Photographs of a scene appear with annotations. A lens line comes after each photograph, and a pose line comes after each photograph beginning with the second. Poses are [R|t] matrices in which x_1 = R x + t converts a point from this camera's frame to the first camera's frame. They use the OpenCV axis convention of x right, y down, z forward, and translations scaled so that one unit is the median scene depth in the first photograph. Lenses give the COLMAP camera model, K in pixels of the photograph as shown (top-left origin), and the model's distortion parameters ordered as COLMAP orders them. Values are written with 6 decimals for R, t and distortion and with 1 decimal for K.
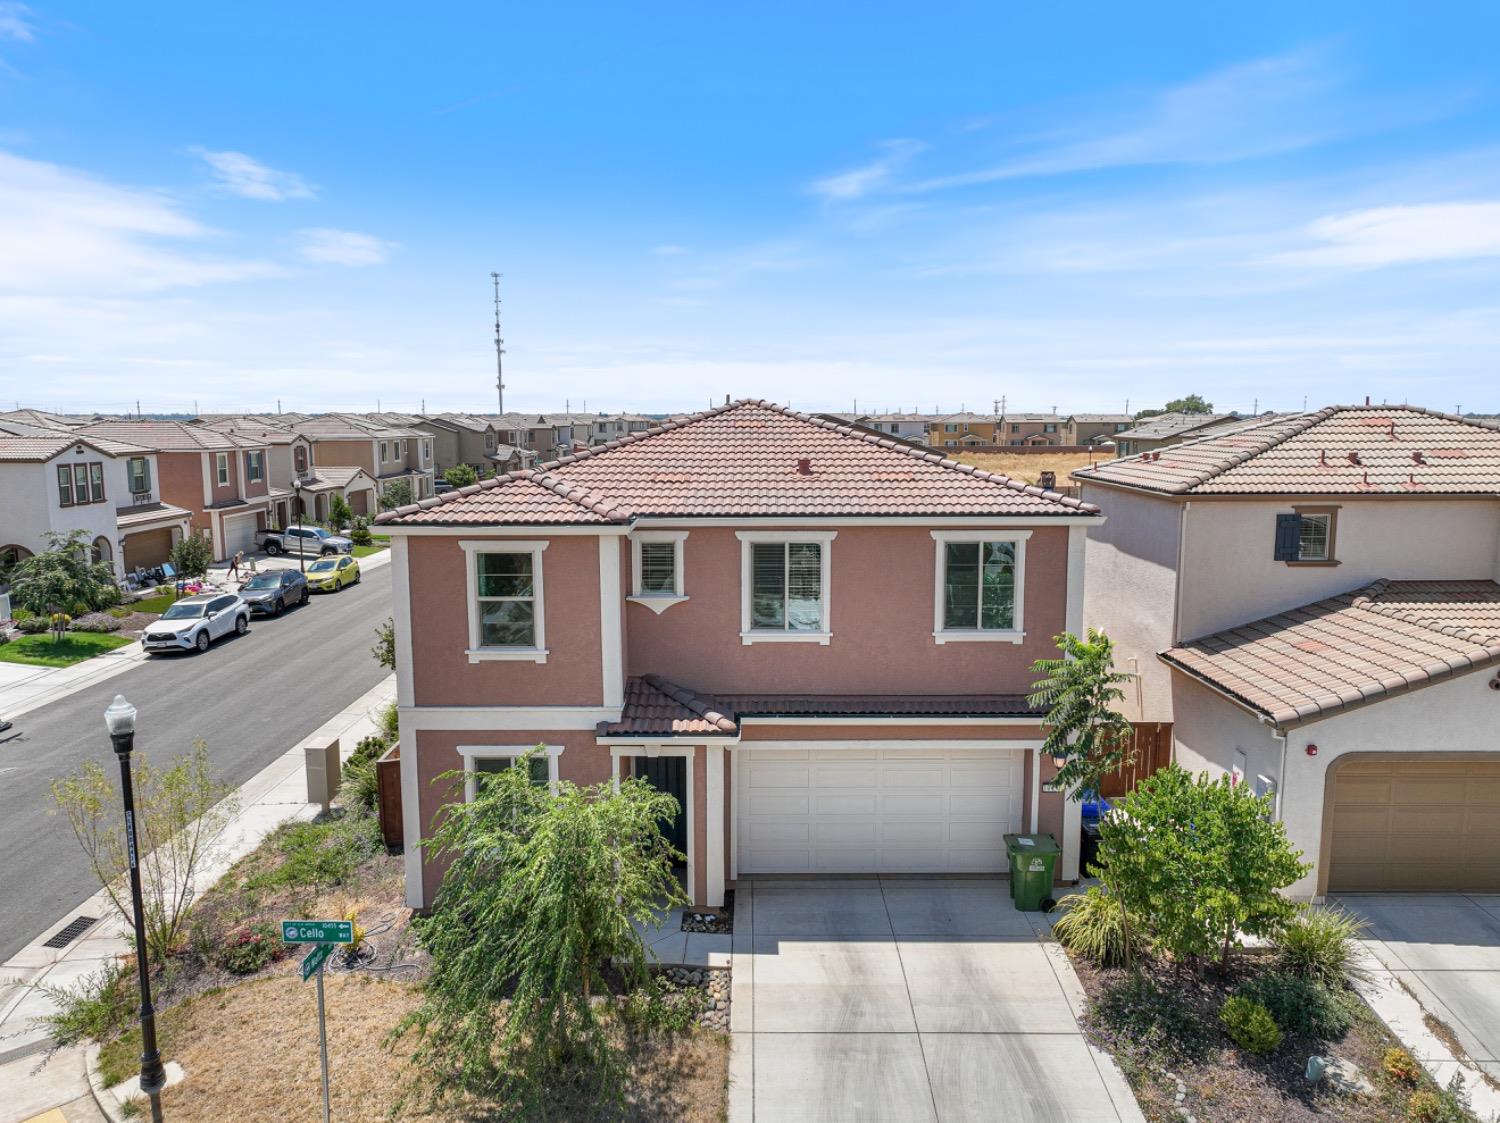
lens RADIAL K [[1054.8, 0, 752.2], [0, 1054.8, 561.4], [0, 0, 1]] dist [-0.001256, 0.018147]
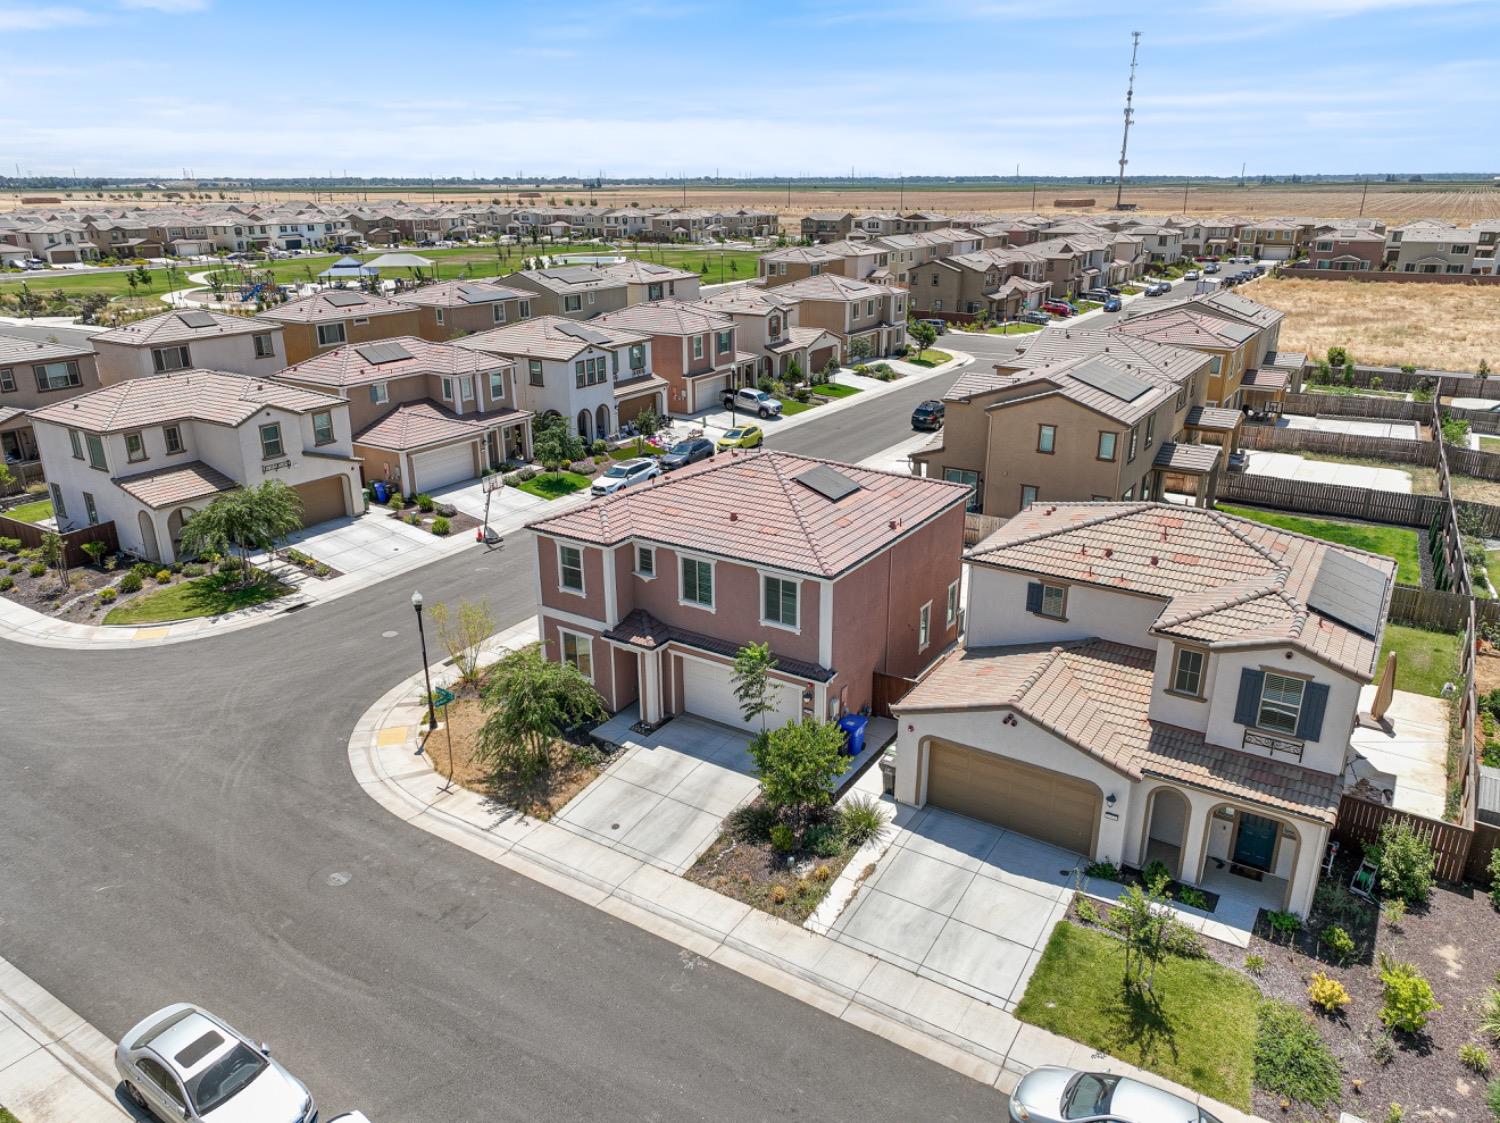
lens RADIAL K [[1054.8, 0, 754.5], [0, 1054.8, 561.2], [0, 0, 1]] dist [-0.001256, 0.018147]
pose [[0.840192, 0.185142, -0.509706, 1.136211], [-0.073463, 0.970110, 0.231281, -0.484257], [0.537290, -0.156875, 0.828679, -0.583461]]
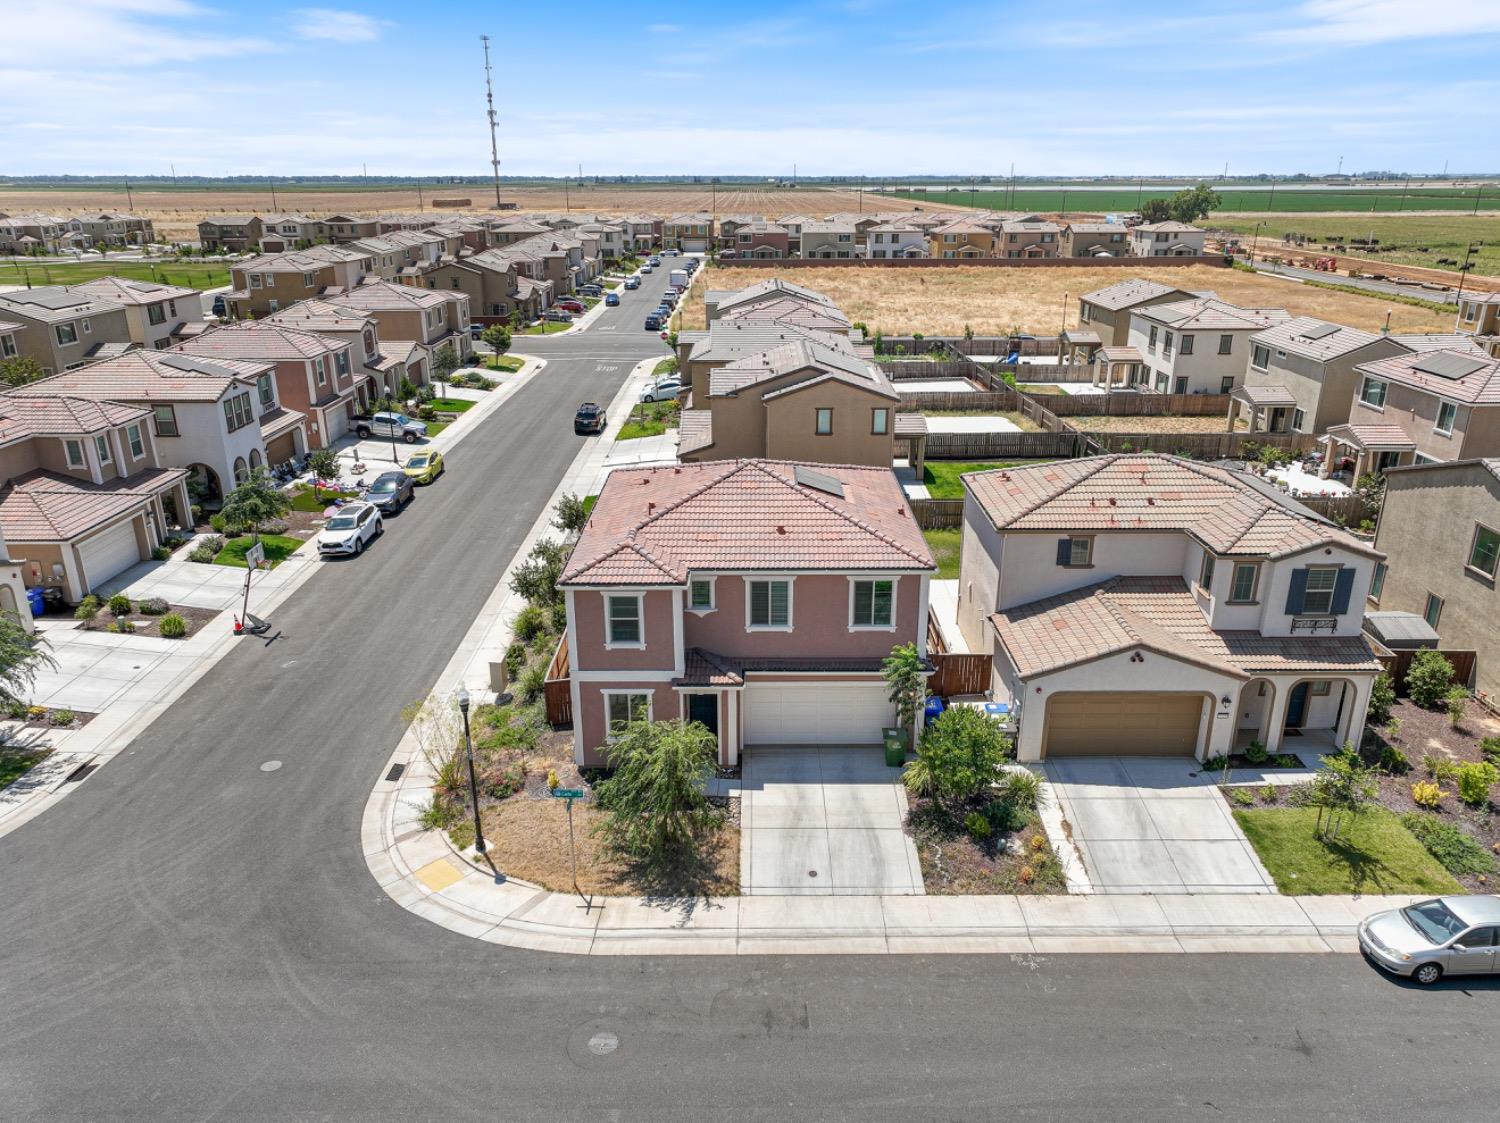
lens RADIAL K [[1054.8, 0, 753.8], [0, 1054.8, 562.7], [0, 0, 1]] dist [-0.001256, 0.018147]
pose [[0.999997, 0.001050, -0.002111, 0.008449], [-0.000579, 0.977271, 0.211992, -0.447499], [0.002286, -0.211990, 0.977269, -0.821195]]
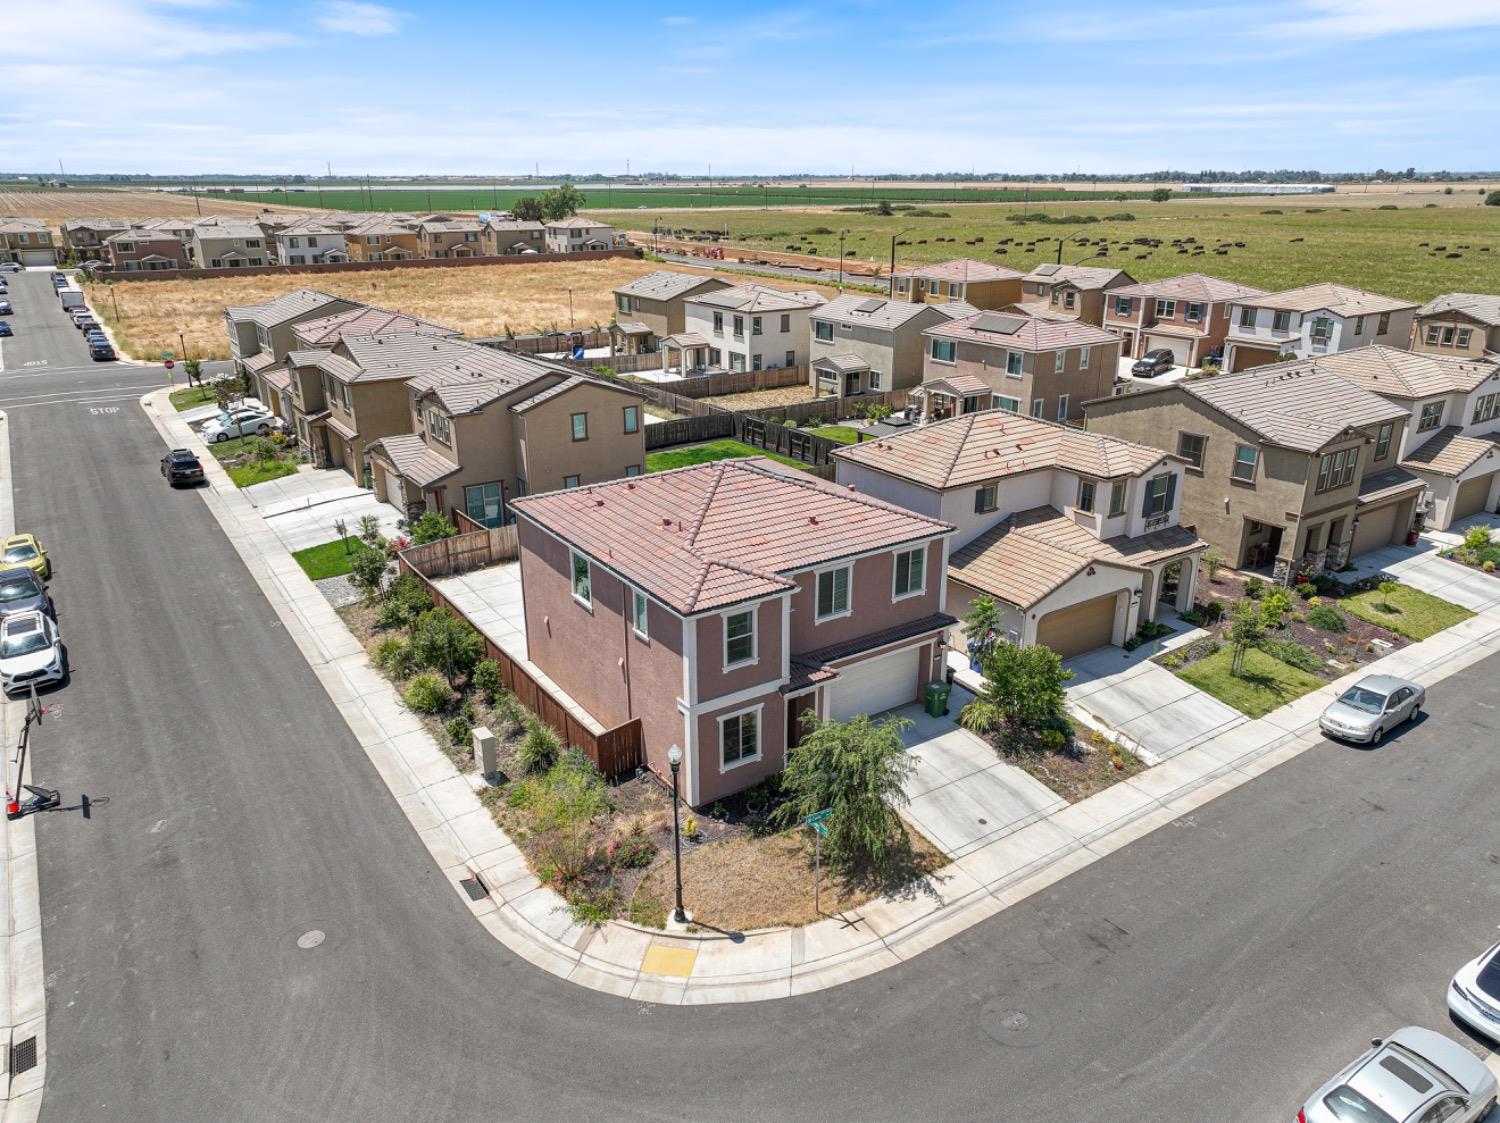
lens RADIAL K [[1054.8, 0, 754.6], [0, 1054.8, 558.4], [0, 0, 1]] dist [-0.001256, 0.018147]
pose [[0.829468, -0.189947, 0.525265, -1.086582], [0.076135, 0.970073, 0.230570, -0.490635], [-0.553342, -0.151259, 0.819105, -0.479499]]
